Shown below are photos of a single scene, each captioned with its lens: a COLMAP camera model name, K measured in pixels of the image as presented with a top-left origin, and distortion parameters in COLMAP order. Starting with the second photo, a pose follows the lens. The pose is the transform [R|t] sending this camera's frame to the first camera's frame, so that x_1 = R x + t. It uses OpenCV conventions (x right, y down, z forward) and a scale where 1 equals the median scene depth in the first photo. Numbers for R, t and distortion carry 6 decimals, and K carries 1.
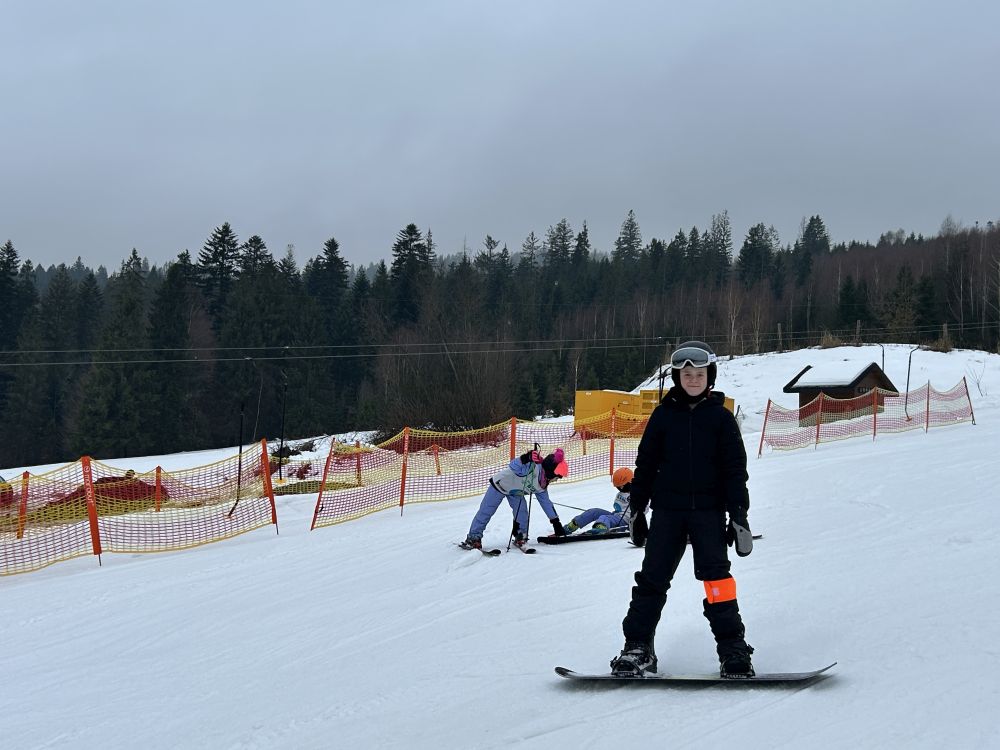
lens RADIAL K [[1166.7, 0, 477.7], [0, 1166.7, 370.7], [0, 0, 1]] dist [0.053842, 0.000000]
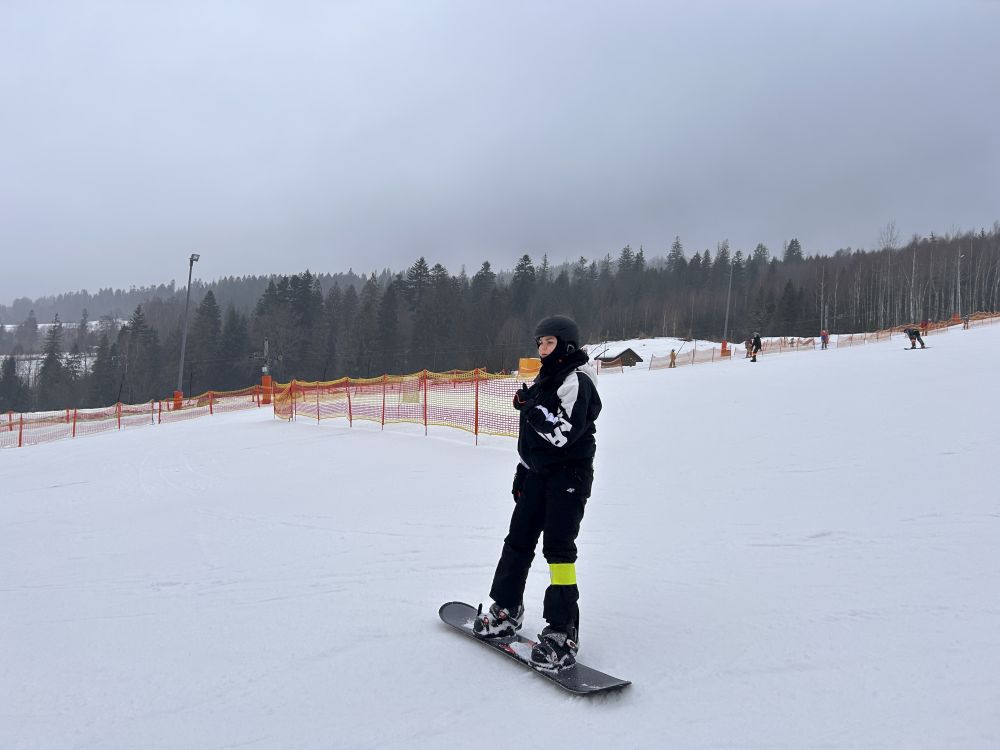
lens RADIAL K [[758.9, 0, 493.5], [0, 758.9, 378.2], [0, 0, 1]] dist [0.046765, -0.059770]
pose [[0.988954, 0.009358, -0.147927, 0.094409], [-0.000593, 0.998246, 0.059191, -0.012486], [0.148221, -0.058450, 0.987225, -0.204381]]
